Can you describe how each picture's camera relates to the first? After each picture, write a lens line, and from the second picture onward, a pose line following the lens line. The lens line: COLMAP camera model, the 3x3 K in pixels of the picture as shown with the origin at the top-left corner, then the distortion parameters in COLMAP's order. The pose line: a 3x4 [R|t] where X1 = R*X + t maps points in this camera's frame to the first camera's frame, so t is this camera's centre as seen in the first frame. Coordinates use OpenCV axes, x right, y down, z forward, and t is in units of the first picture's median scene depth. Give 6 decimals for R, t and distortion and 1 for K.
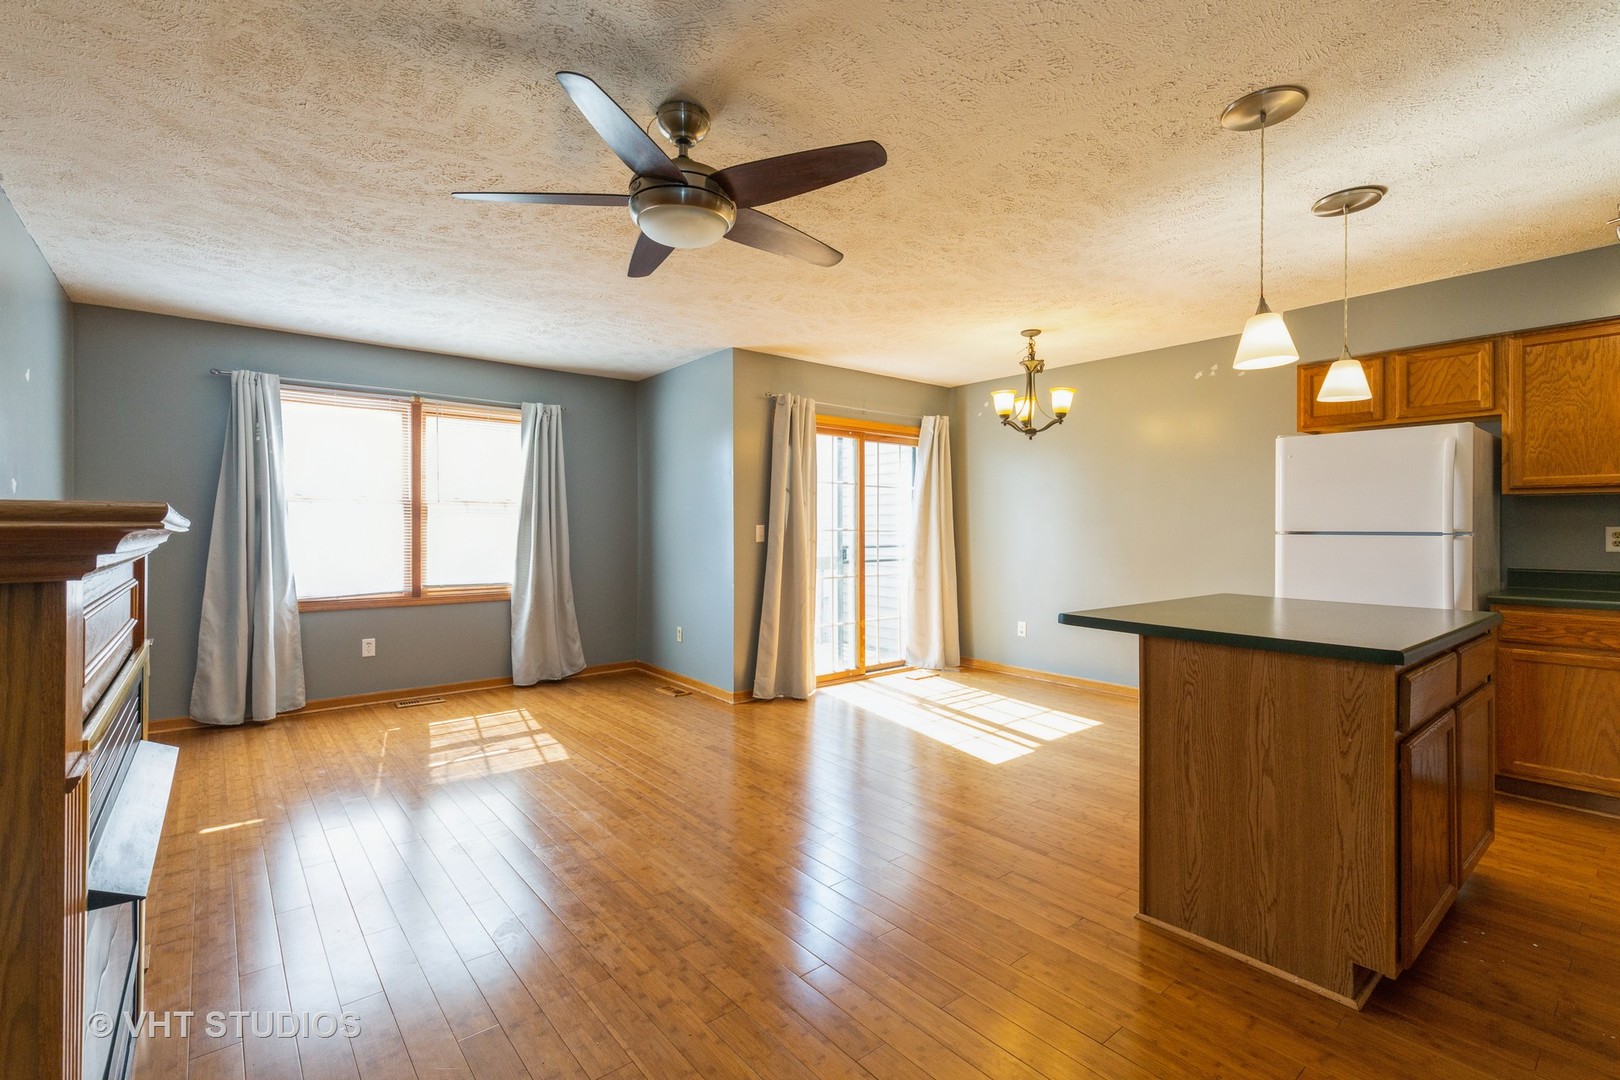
lens RADIAL K [[725.1, 0, 805.9], [0, 725.1, 529.0], [0, 0, 1]] dist [0.000989, 0.000196]
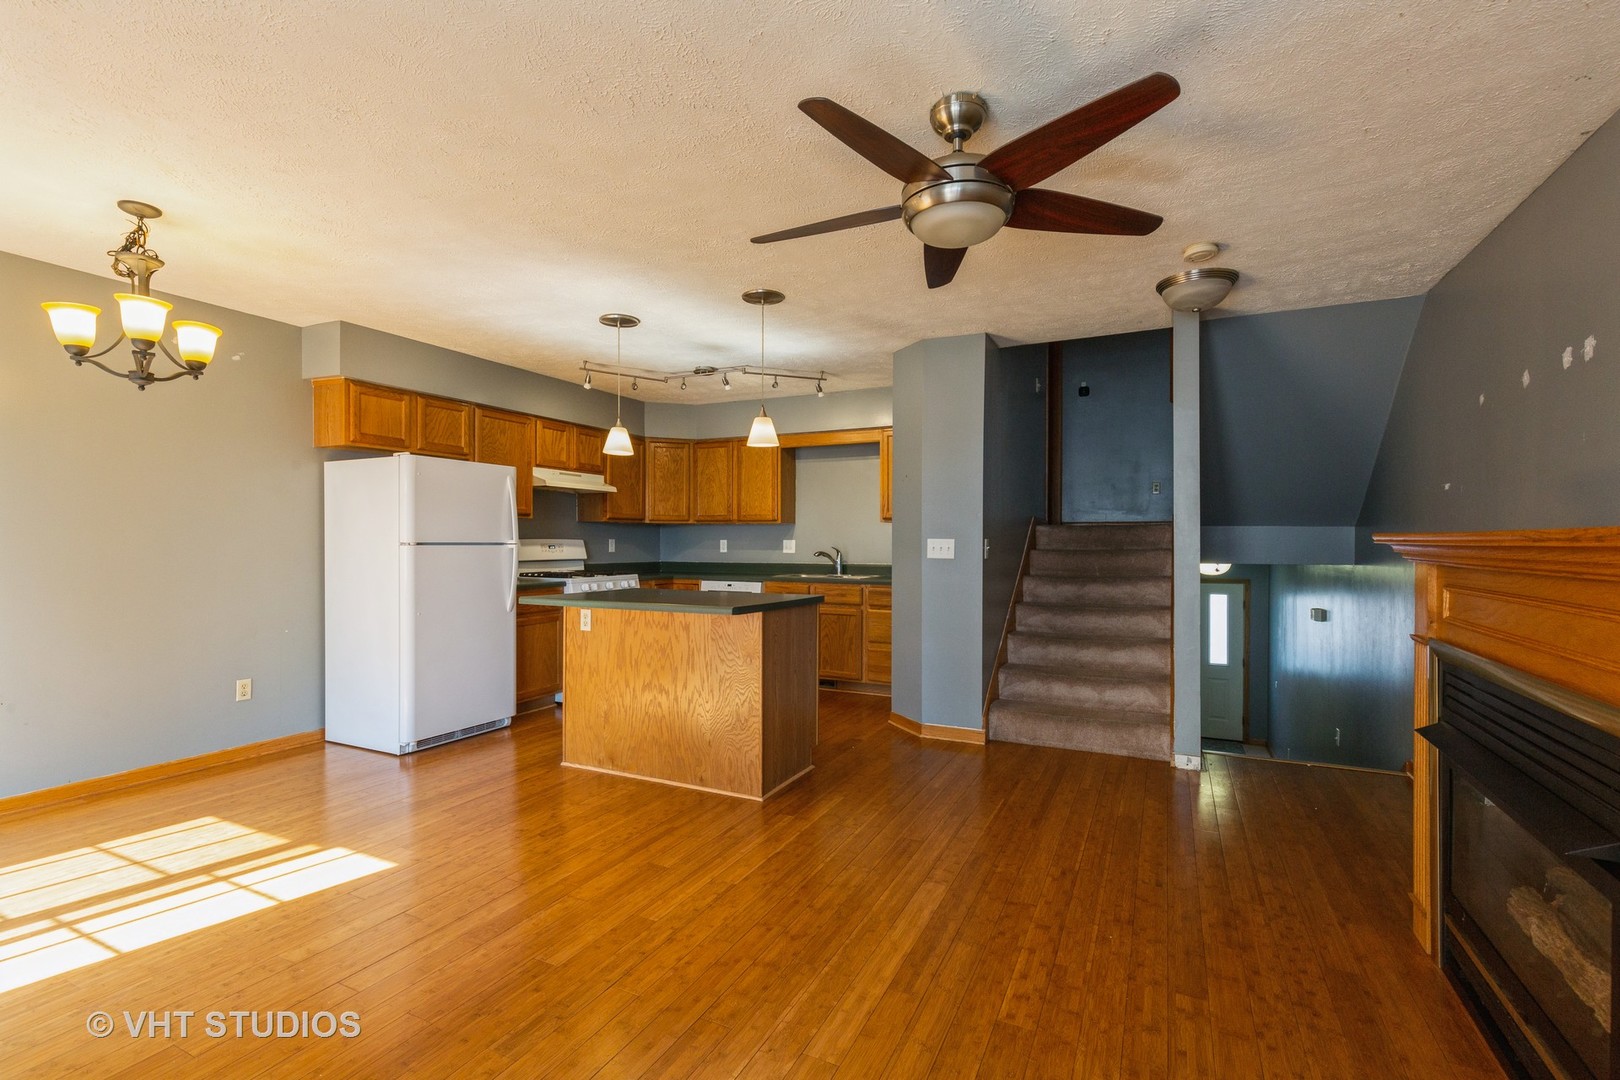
lens RADIAL K [[725.1, 0, 808.3], [0, 725.1, 544.2], [0, 0, 1]] dist [0.000989, 0.000196]
pose [[-0.409239, -0.004179, 0.912418, -0.668346], [-0.000364, 0.999990, 0.004416, 0.001005], [-0.912427, 0.001475, -0.409237, 1.085085]]
